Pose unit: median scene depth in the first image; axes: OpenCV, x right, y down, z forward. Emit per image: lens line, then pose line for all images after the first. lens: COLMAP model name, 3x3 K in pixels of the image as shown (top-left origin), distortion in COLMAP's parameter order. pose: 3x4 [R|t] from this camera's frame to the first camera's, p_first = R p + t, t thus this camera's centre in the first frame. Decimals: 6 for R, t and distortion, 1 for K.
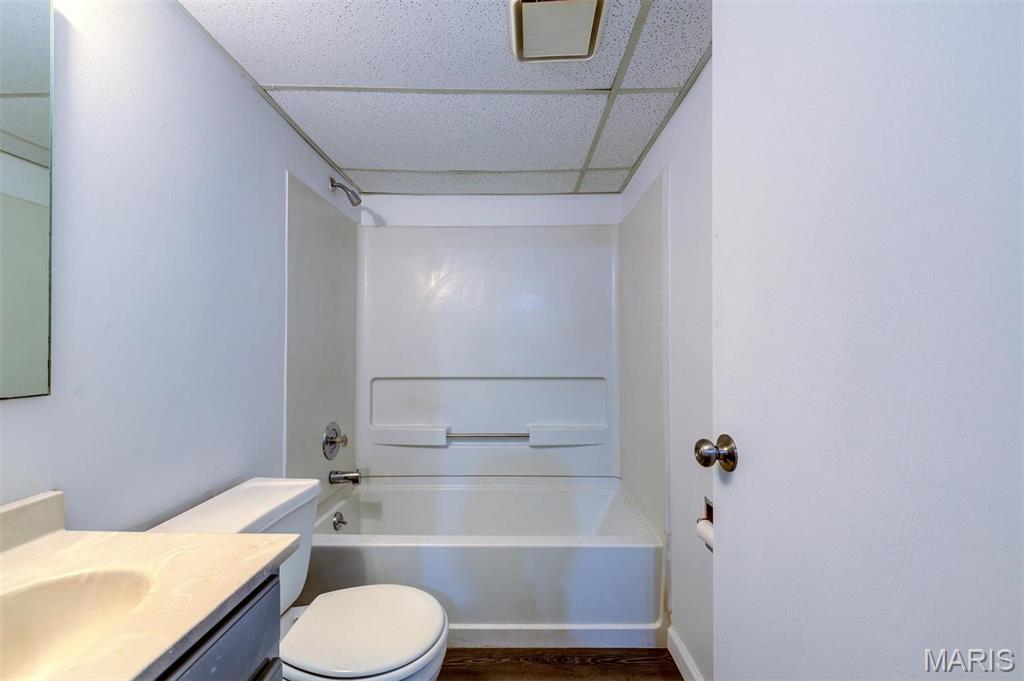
lens RADIAL K [[400.5, 0, 520.7], [0, 400.5, 344.7], [0, 0, 1]] dist [0.008846, -0.002369]
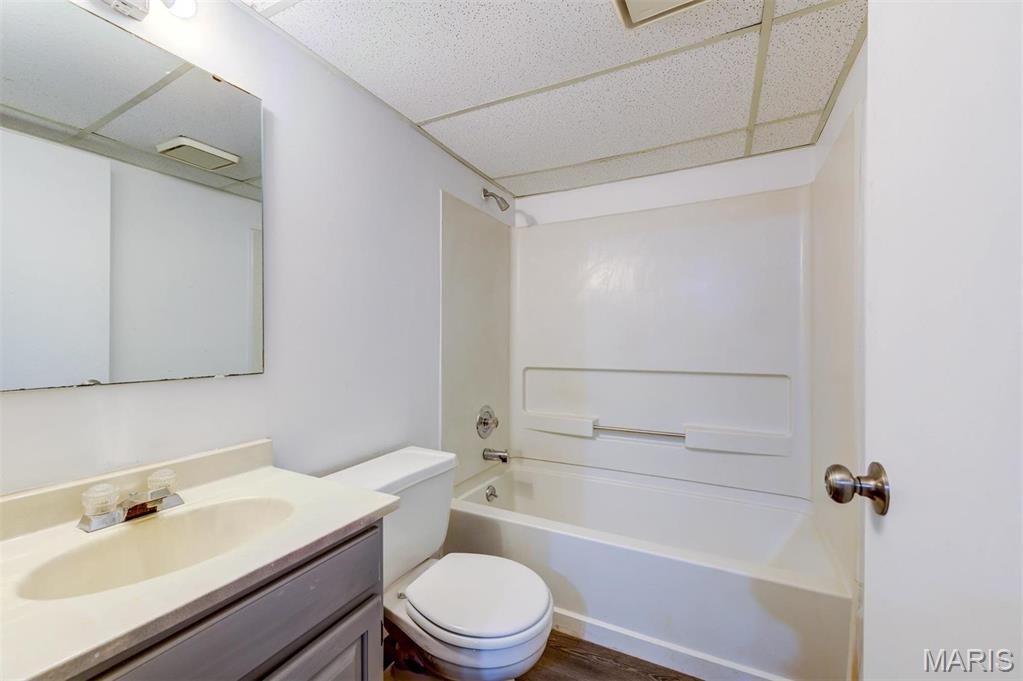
lens RADIAL K [[398.2, 0, 519.6], [0, 398.2, 340.2], [0, 0, 1]] dist [0.007323, -0.001416]
pose [[0.897826, -0.001237, -0.440348, 0.110885], [0.006251, 0.999931, 0.009937, -0.001799], [0.440306, -0.011675, 0.897772, 0.037452]]
